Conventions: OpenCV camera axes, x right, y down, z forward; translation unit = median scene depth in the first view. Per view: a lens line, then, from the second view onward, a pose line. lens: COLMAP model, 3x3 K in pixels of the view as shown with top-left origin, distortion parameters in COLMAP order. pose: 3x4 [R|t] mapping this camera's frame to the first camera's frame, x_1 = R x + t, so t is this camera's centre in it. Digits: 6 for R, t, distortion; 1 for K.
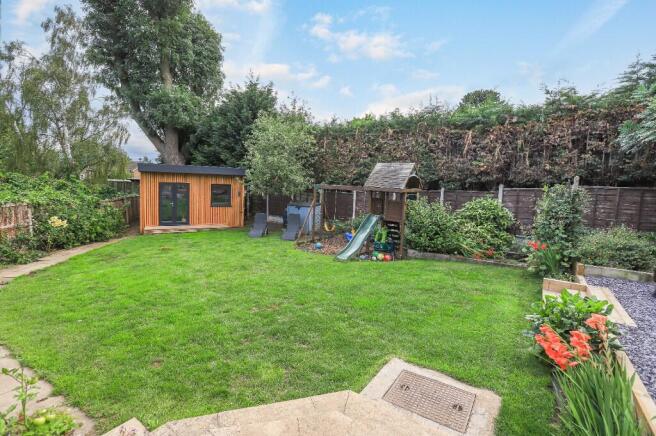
lens RADIAL K [[319.4, 0, 321.7], [0, 319.4, 219.6], [0, 0, 1]] dist [-0.047935, 0.013910]
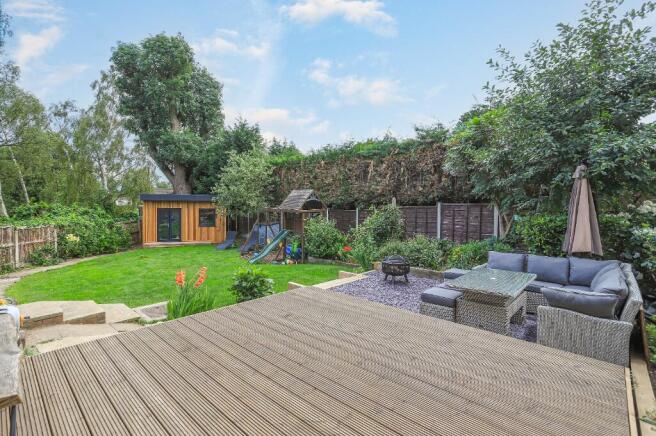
lens RADIAL K [[335.6, 0, 330.8], [0, 335.6, 217.1], [0, 0, 1]] dist [-0.046248, 0.018292]
pose [[0.989300, -0.020241, -0.144486, 0.375157], [0.009953, 0.997386, -0.071571, 0.021573], [0.145557, 0.069367, 0.986915, -0.223135]]
